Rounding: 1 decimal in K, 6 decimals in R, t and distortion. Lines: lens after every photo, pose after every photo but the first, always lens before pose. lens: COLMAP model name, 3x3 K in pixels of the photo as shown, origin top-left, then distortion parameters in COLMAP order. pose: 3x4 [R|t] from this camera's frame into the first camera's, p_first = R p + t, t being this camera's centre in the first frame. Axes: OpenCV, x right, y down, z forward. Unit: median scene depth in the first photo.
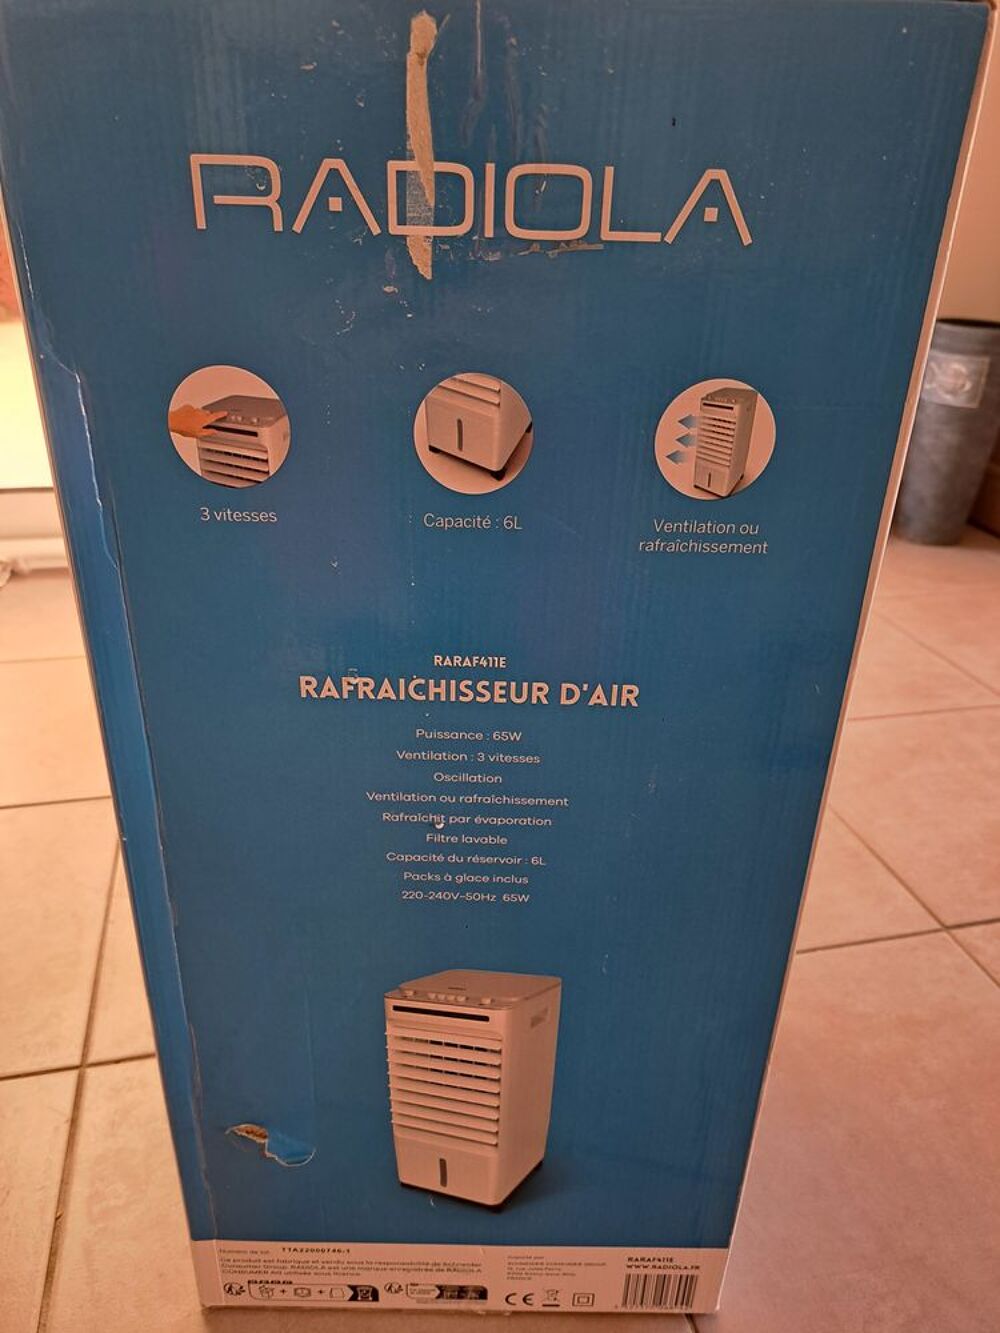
lens RADIAL K [[954.7, 0, 500.0], [0, 954.7, 666.5], [0, 0, 1]] dist [0.019428, -0.007348]
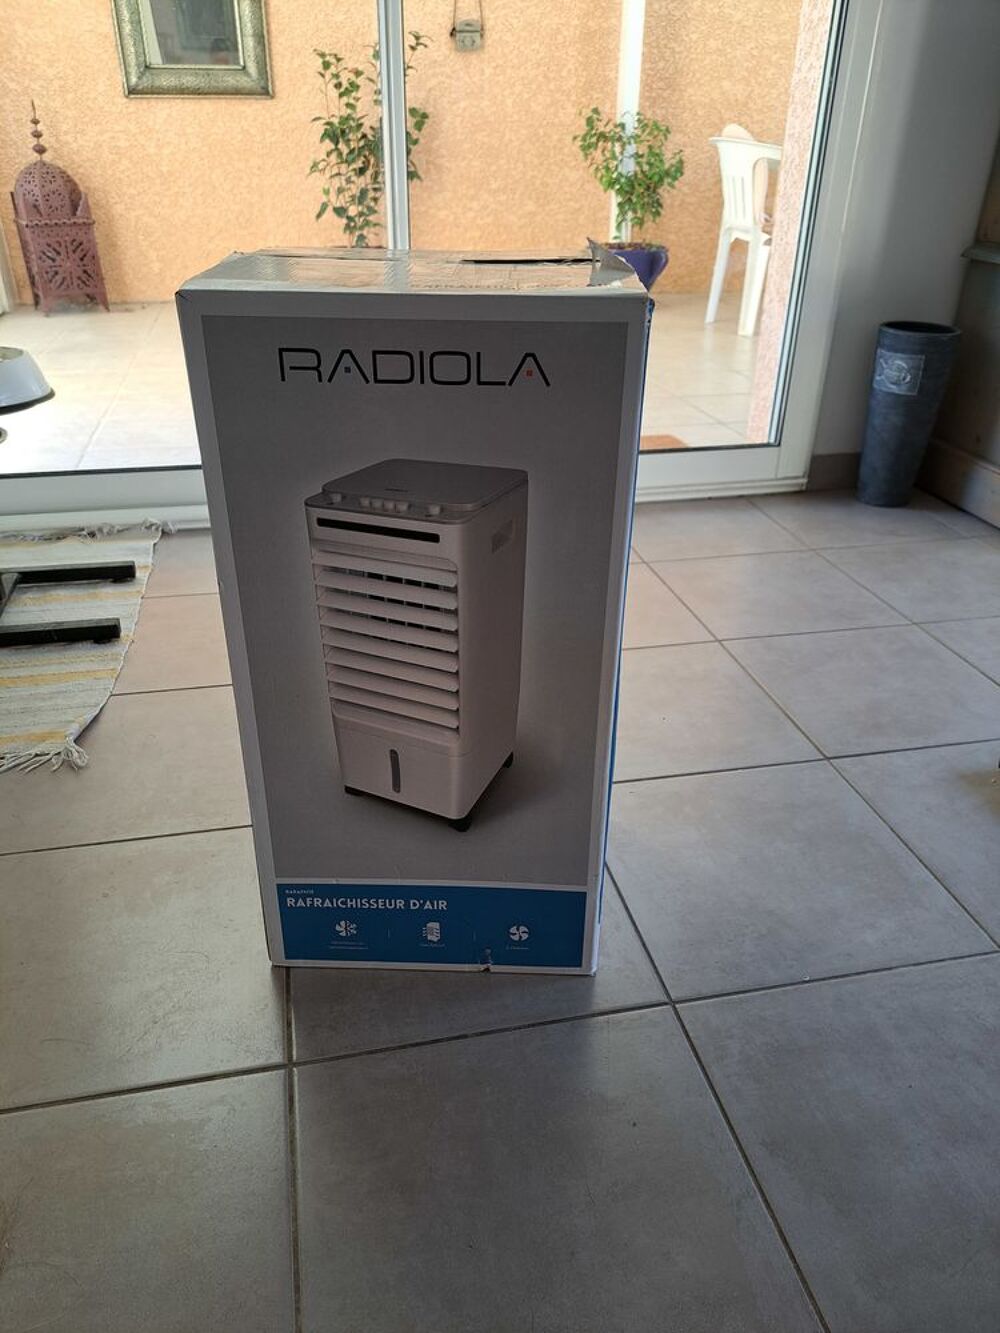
lens RADIAL K [[954.7, 0, 500.0], [0, 954.7, 666.5], [0, 0, 1]] dist [0.019428, -0.007348]
pose [[0.999284, -0.000619, -0.037817, 0.001113], [0.002040, 0.999293, 0.037547, 0.037058], [0.037767, -0.037597, 0.998579, -0.292918]]
